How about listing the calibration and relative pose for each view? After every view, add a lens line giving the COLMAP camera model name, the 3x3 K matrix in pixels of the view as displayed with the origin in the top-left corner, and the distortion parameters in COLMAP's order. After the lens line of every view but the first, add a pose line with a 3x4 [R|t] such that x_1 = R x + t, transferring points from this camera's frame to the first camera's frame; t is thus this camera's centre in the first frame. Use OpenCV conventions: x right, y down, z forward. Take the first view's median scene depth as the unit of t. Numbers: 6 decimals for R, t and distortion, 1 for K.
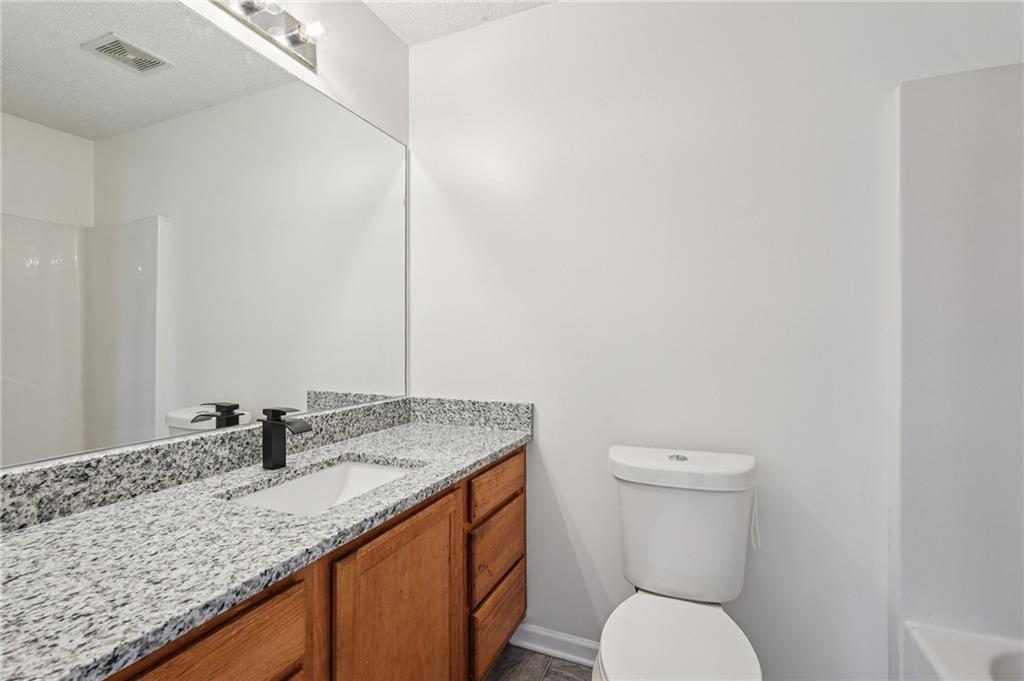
lens RADIAL K [[453.5, 0, 514.0], [0, 453.5, 338.2], [0, 0, 1]] dist [0.002451, 0.001373]
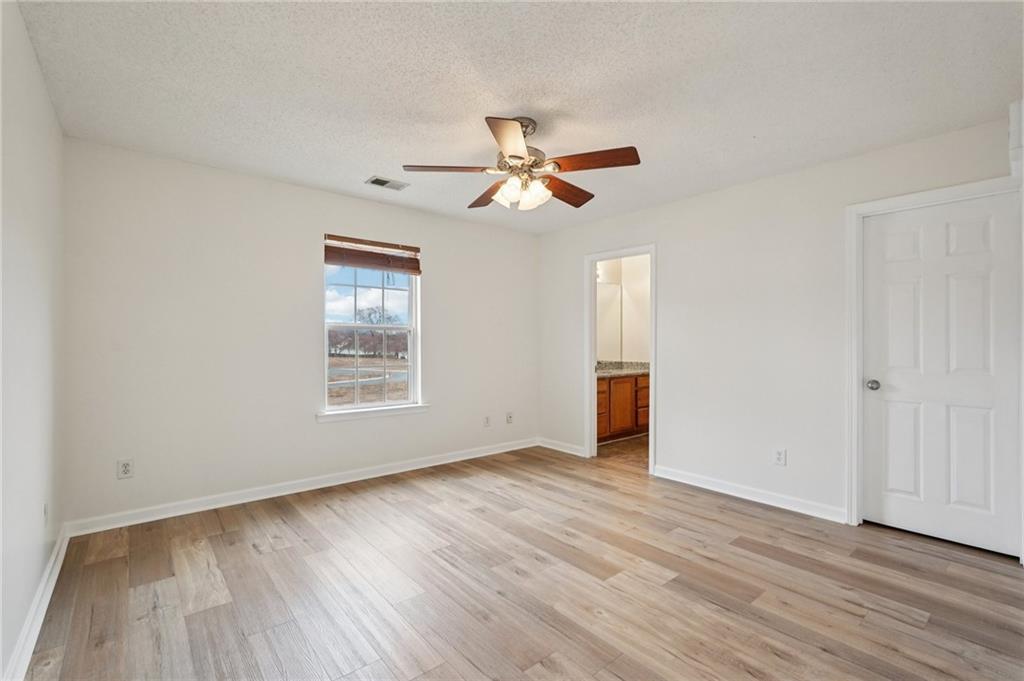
lens RADIAL K [[453.5, 0, 512.4], [0, 453.5, 339.6], [0, 0, 1]] dist [0.002451, 0.001373]
pose [[0.895411, -0.001171, -0.445239, 0.748927], [-0.003212, 0.999954, -0.009090, -0.000375], [0.445229, 0.009569, 0.895366, -3.298443]]
